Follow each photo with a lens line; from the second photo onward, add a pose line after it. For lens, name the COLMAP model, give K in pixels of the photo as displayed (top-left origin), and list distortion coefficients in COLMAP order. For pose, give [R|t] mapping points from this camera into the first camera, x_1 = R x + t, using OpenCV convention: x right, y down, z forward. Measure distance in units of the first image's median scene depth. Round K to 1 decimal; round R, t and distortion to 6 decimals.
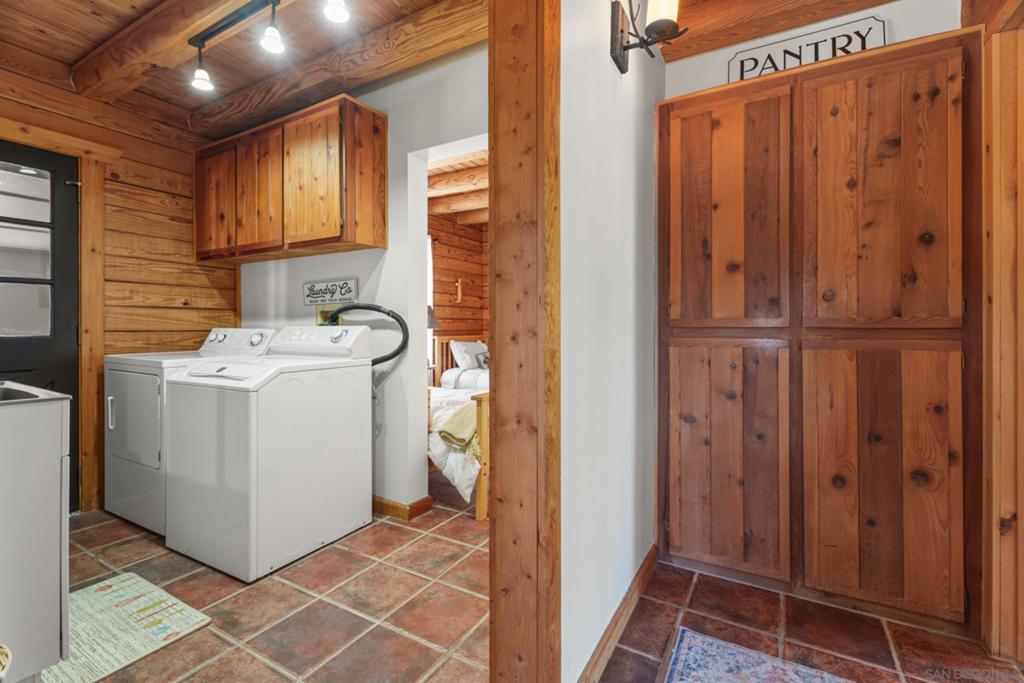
lens RADIAL K [[459.1, 0, 510.7], [0, 459.1, 333.3], [0, 0, 1]] dist [0.002795, -0.000628]
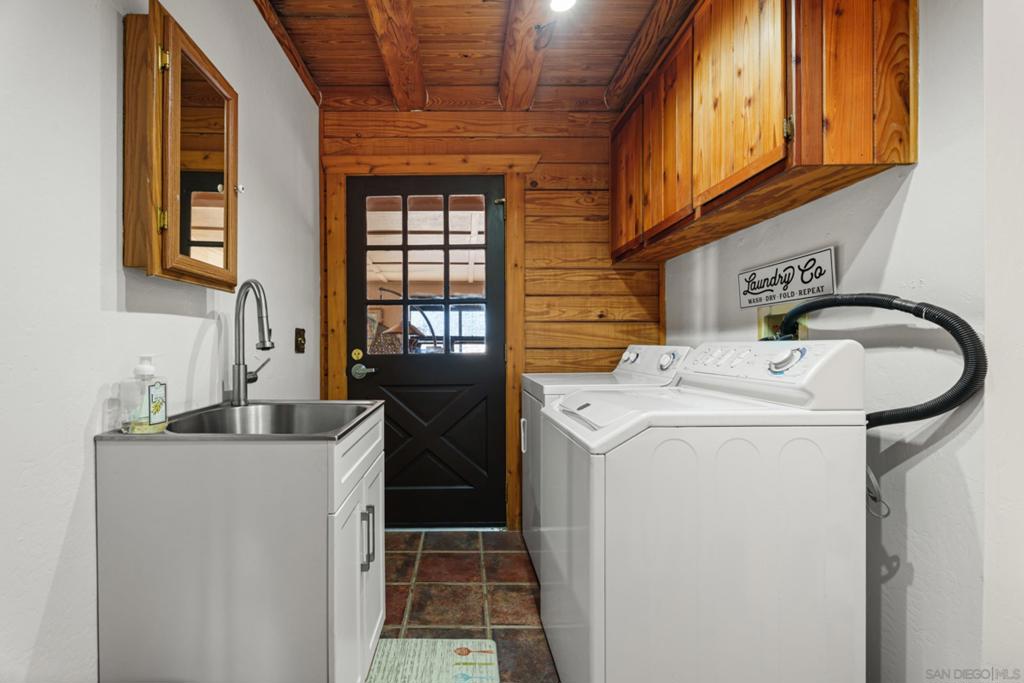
lens RADIAL K [[430.1, 0, 508.9], [0, 430.1, 345.7], [0, 0, 1]] dist [-0.000837, 0.000842]
pose [[0.496816, 0.001042, -0.867855, -0.108726], [-0.008496, 0.999957, -0.003662, -0.006046], [0.867814, 0.009193, 0.496803, 0.478570]]
